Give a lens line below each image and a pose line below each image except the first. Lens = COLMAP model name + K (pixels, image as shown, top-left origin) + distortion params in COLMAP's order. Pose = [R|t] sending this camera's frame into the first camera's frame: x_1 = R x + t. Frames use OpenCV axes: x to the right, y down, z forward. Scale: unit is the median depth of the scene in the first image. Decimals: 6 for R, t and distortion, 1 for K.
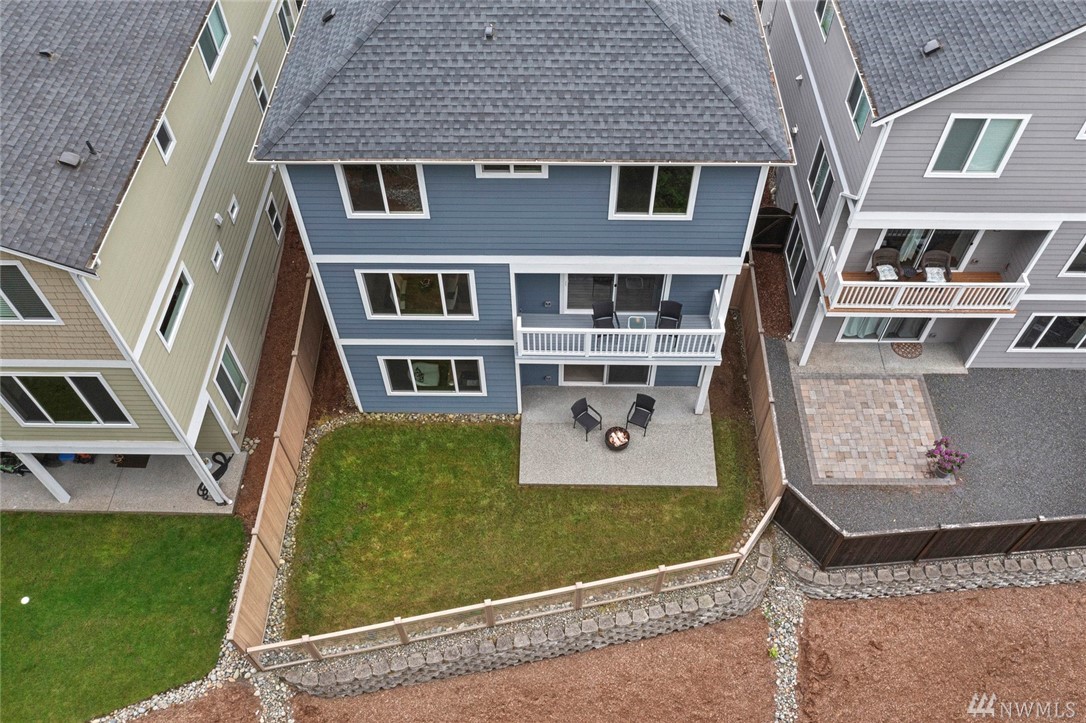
lens RADIAL K [[849.6, 0, 540.0], [0, 849.6, 364.8], [0, 0, 1]] dist [-0.045657, -0.012210]
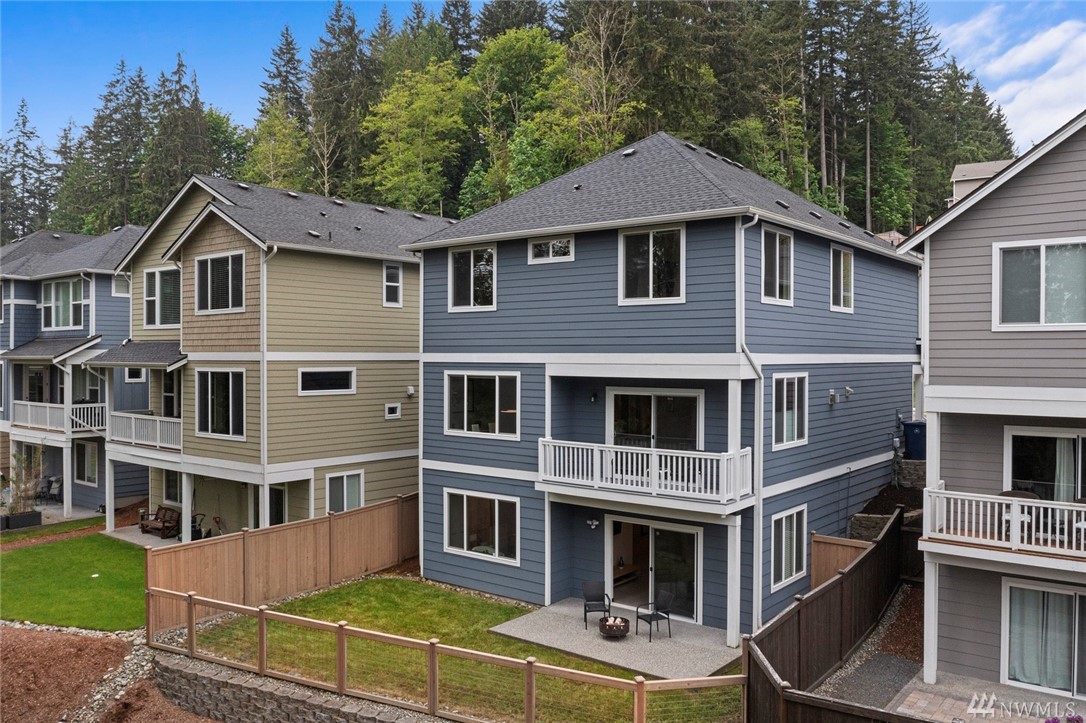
lens RADIAL K [[849.6, 0, 546.7], [0, 849.6, 358.7], [0, 0, 1]] dist [-0.045657, -0.012210]
pose [[0.793469, 0.012387, -0.608485, 0.592786], [-0.491290, 0.603150, -0.628367, 0.530727], [0.359224, 0.797532, 0.484666, 0.428395]]
